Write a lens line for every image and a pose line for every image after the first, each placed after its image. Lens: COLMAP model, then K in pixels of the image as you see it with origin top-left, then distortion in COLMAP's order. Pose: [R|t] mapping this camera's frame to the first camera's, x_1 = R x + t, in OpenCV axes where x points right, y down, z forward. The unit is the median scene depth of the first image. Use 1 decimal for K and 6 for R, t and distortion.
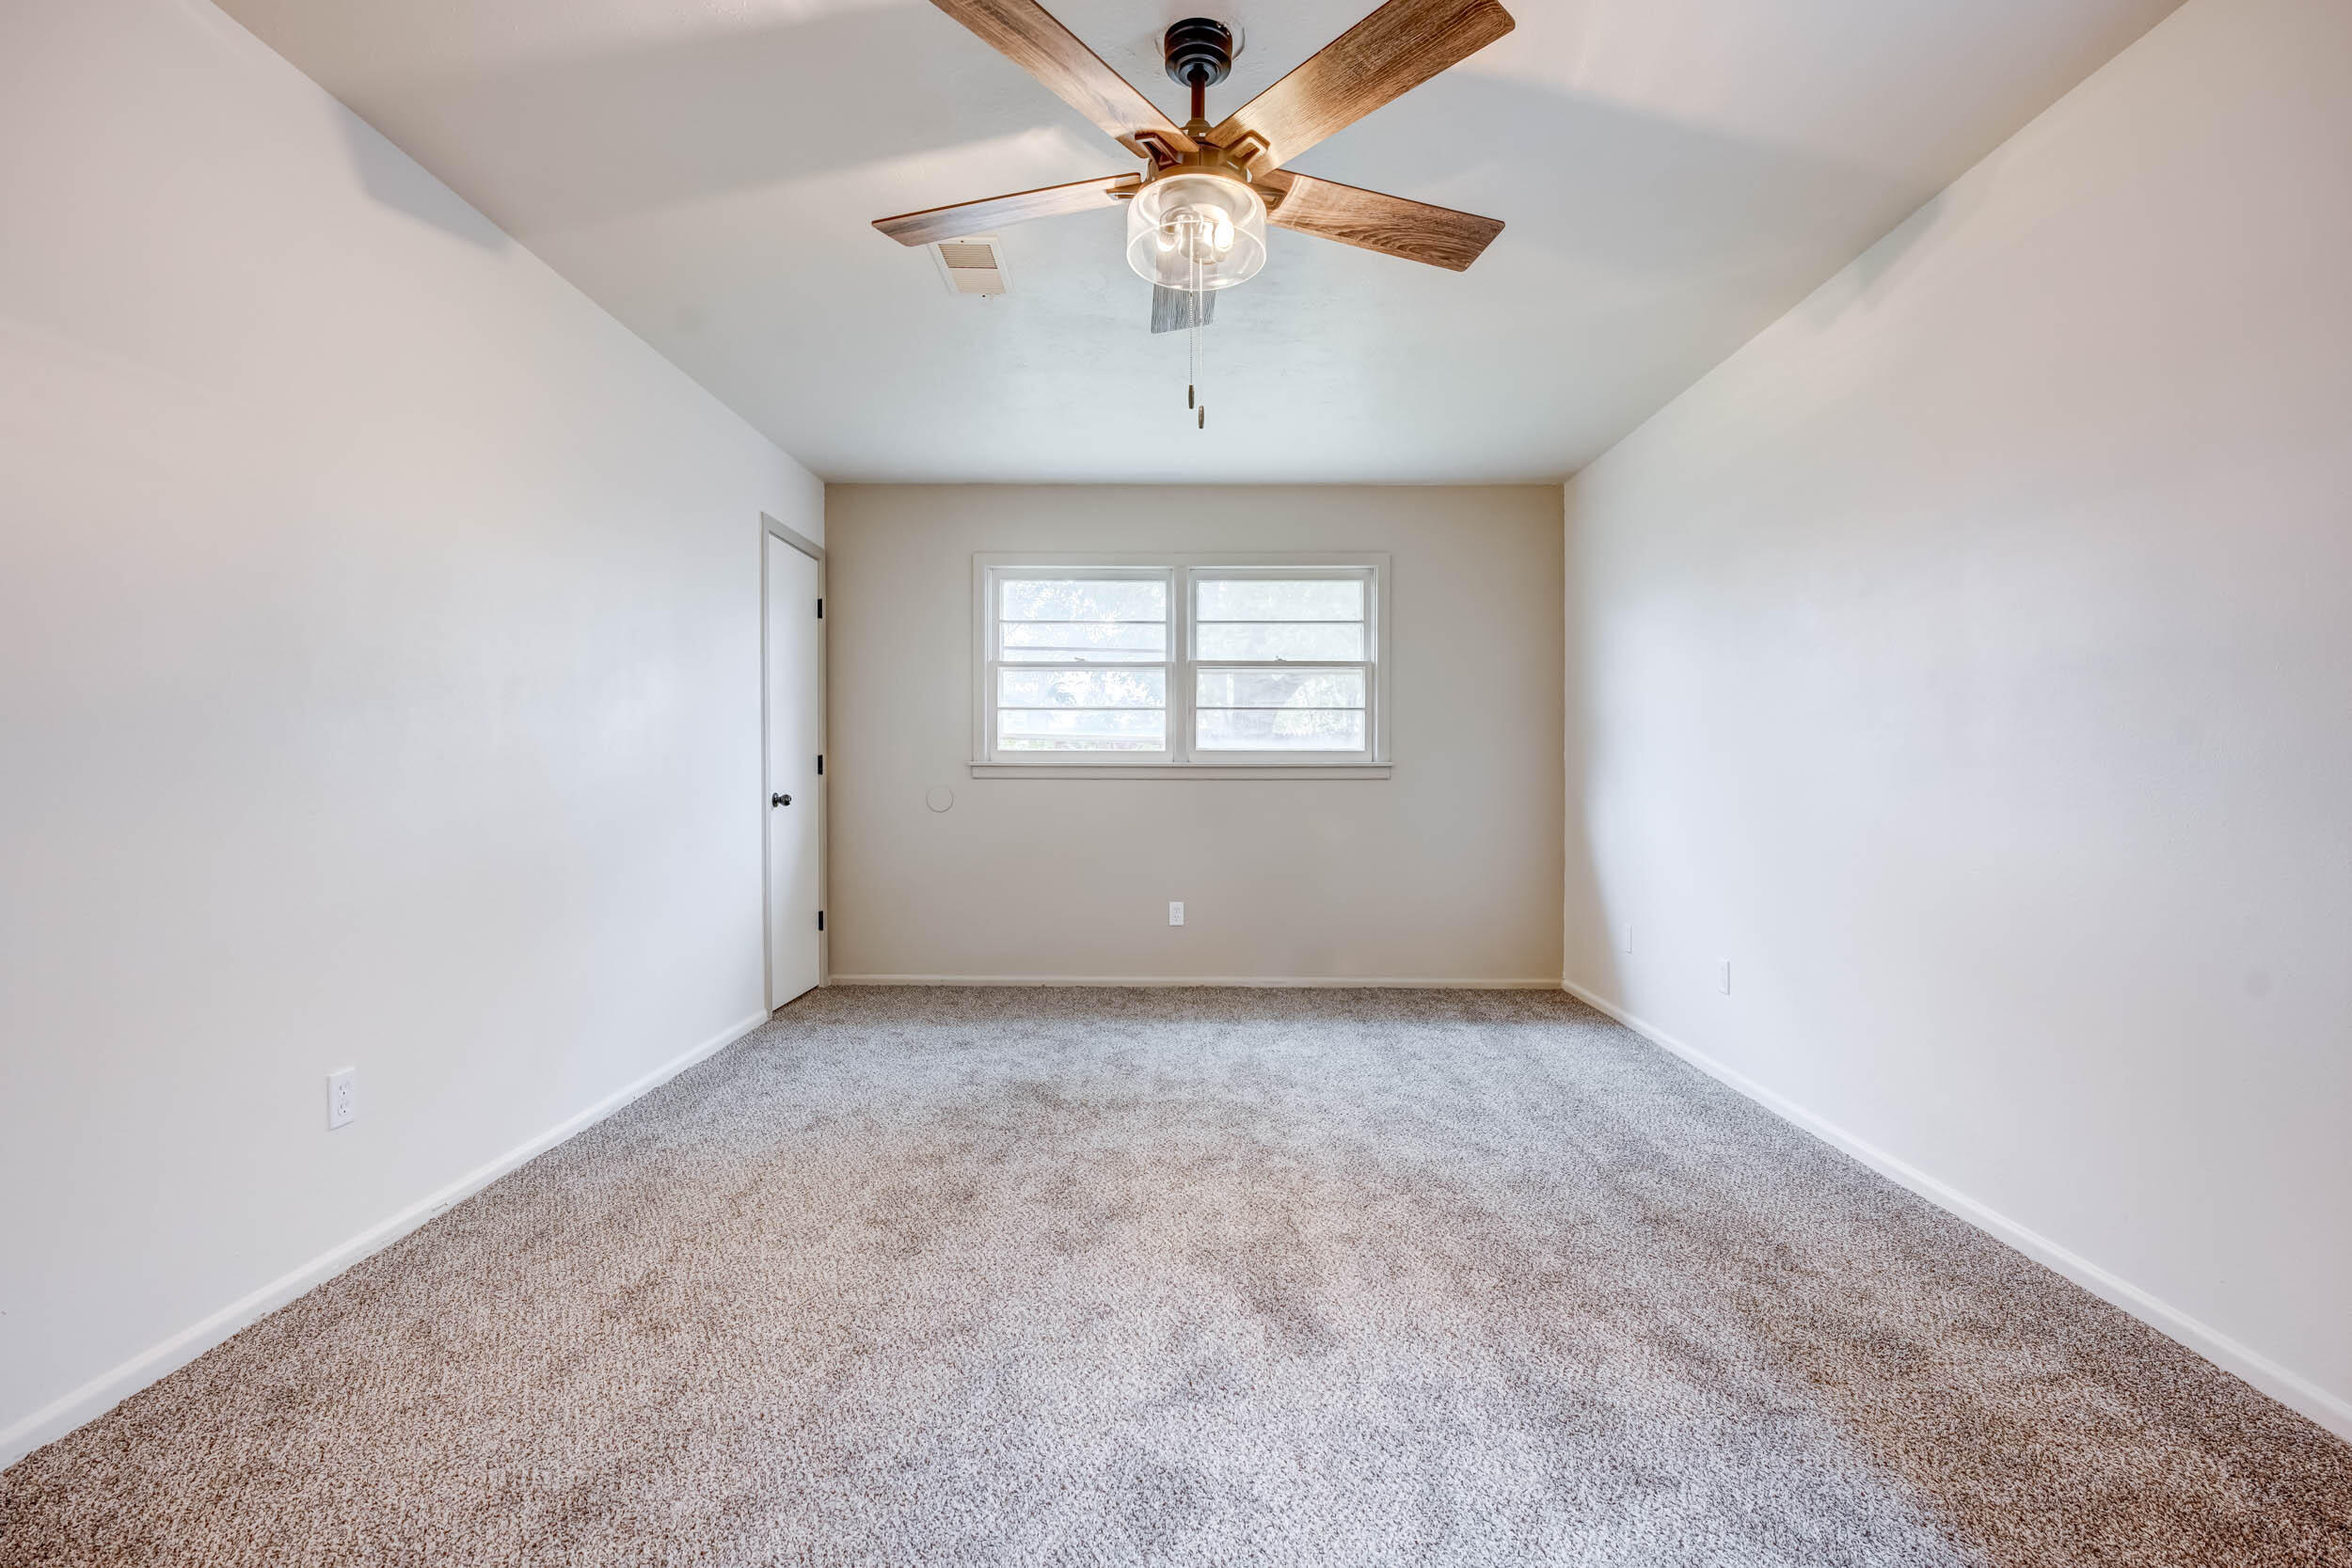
lens RADIAL K [[1127.5, 0, 1168.5], [0, 1127.5, 802.2], [0, 0, 1]] dist [-0.015079, 0.000188]
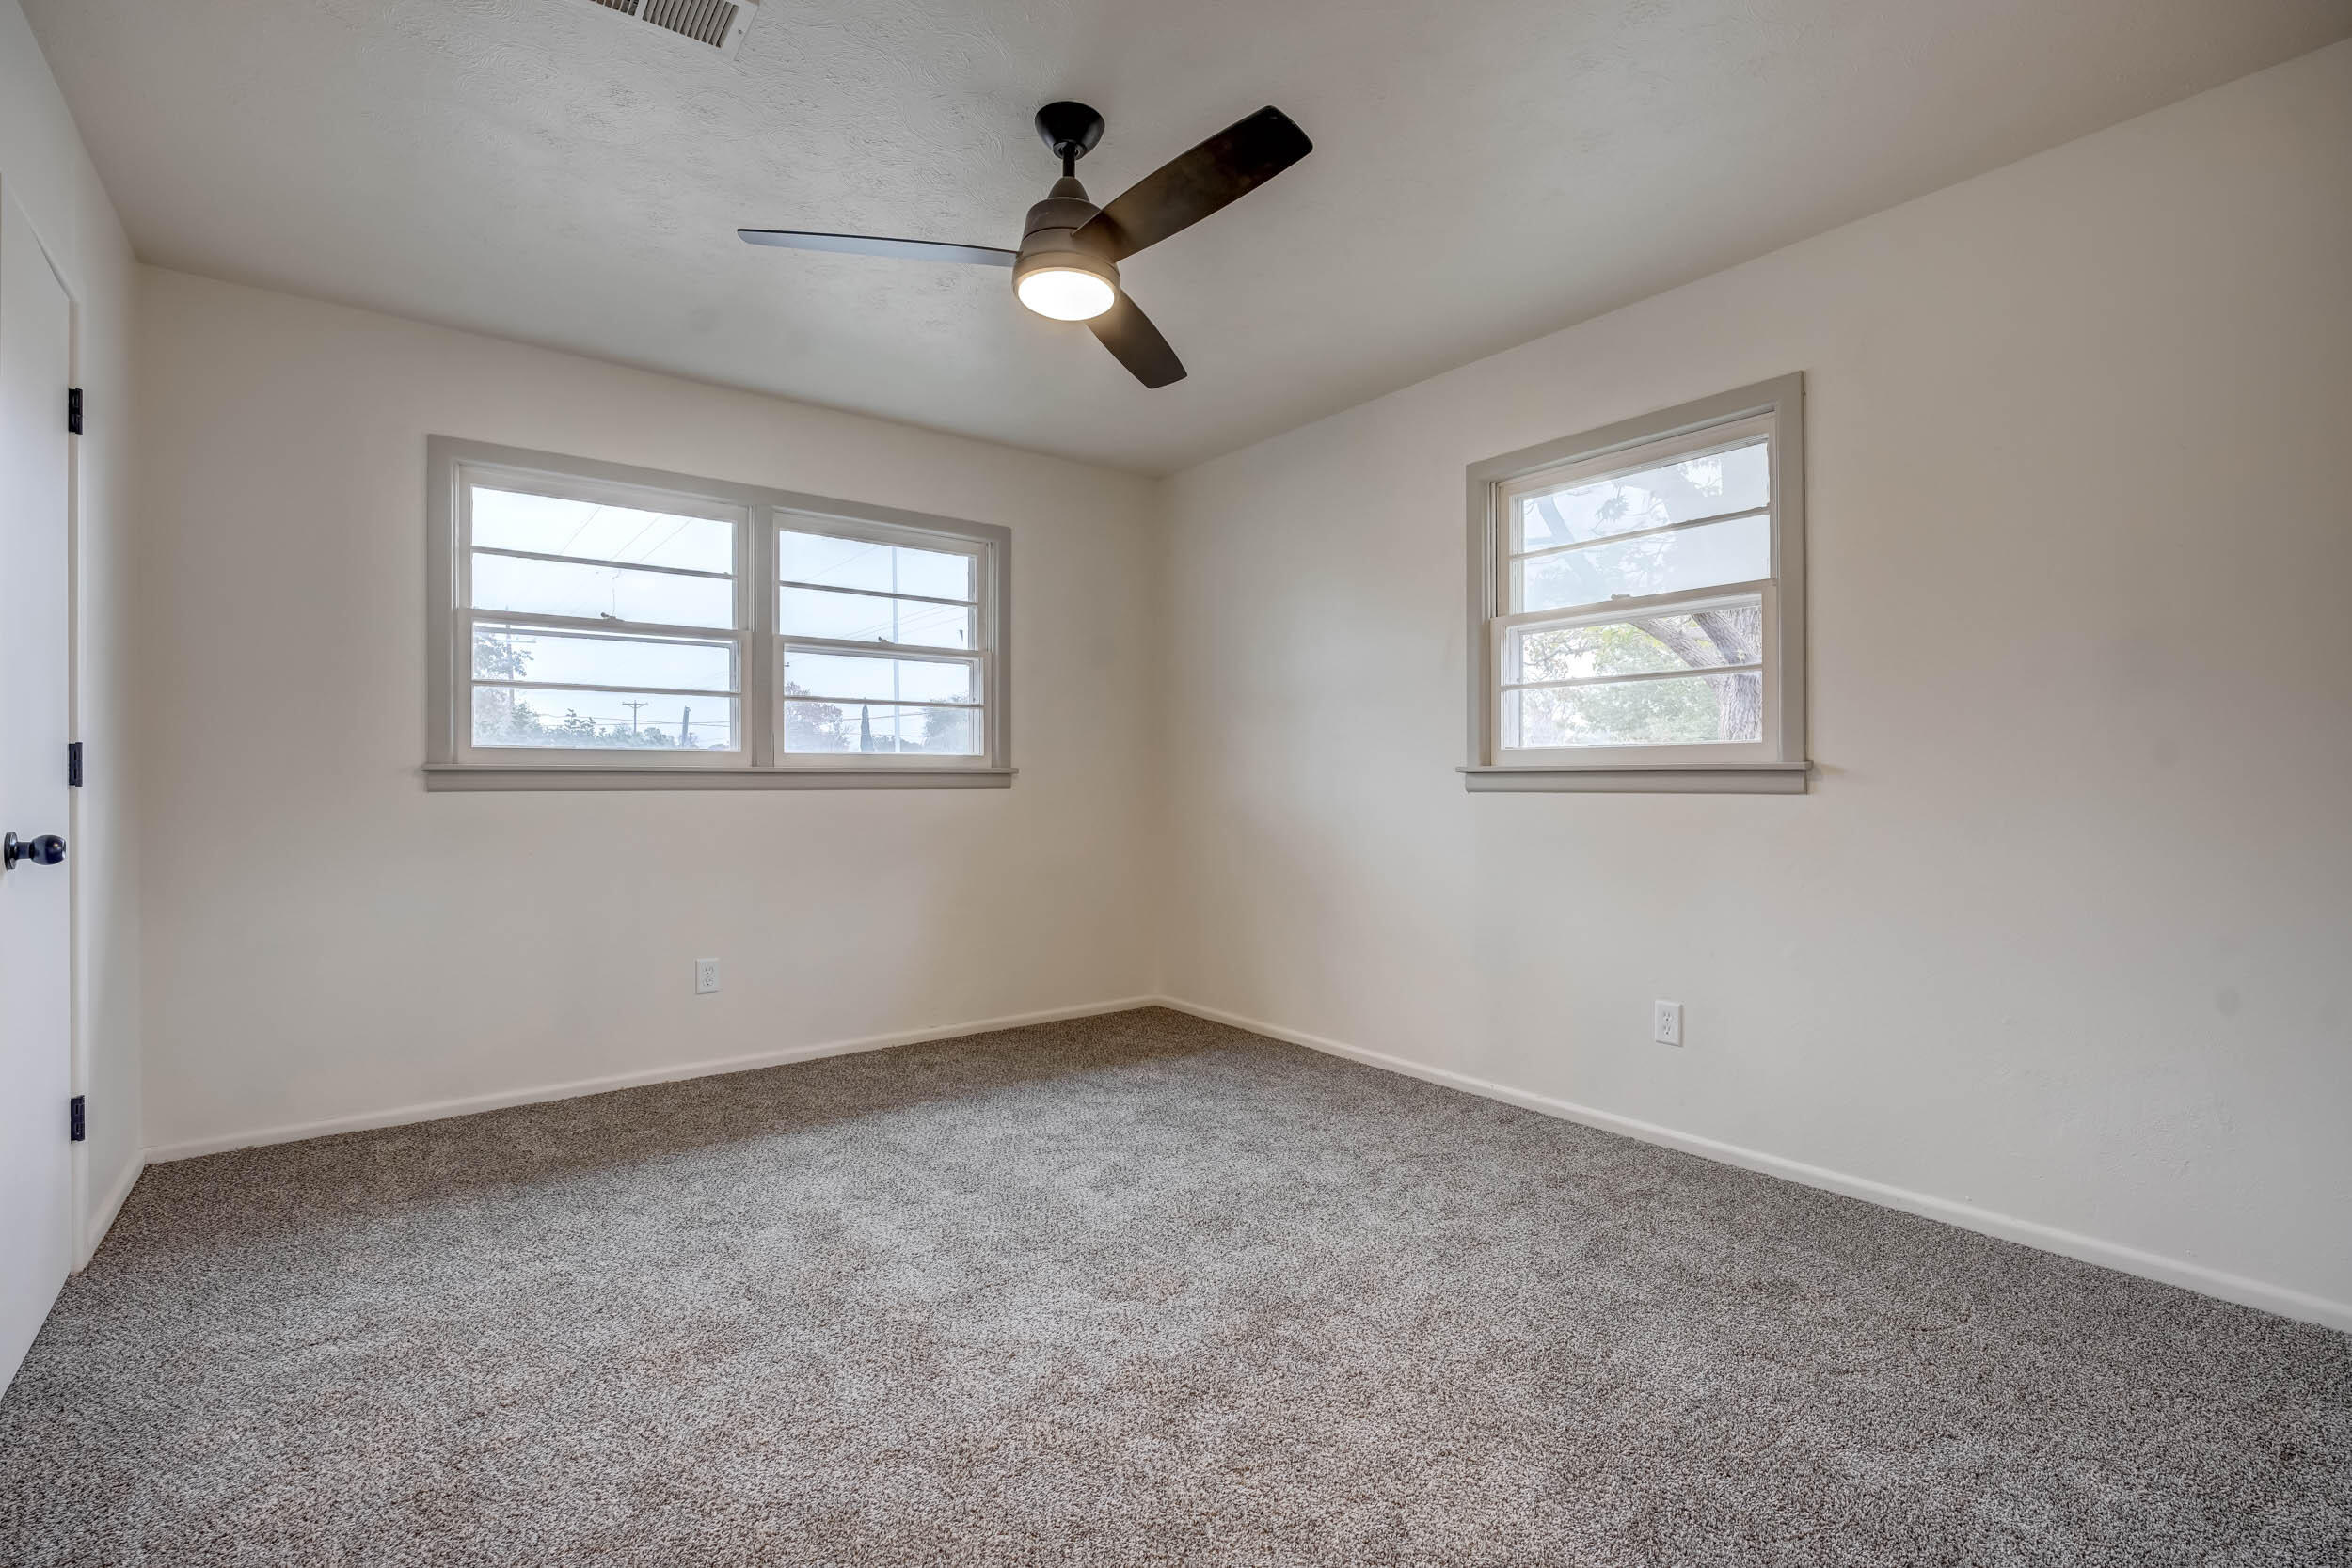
lens RADIAL K [[1098.0, 0, 1146.7], [0, 1098.0, 790.0], [0, 0, 1]] dist [-0.010191, 0.000027]
pose [[0.773565, -0.004953, 0.633698, -0.329296], [0.016796, 0.999778, -0.012689, -0.009142], [-0.633495, 0.020459, 0.773476, 0.364975]]
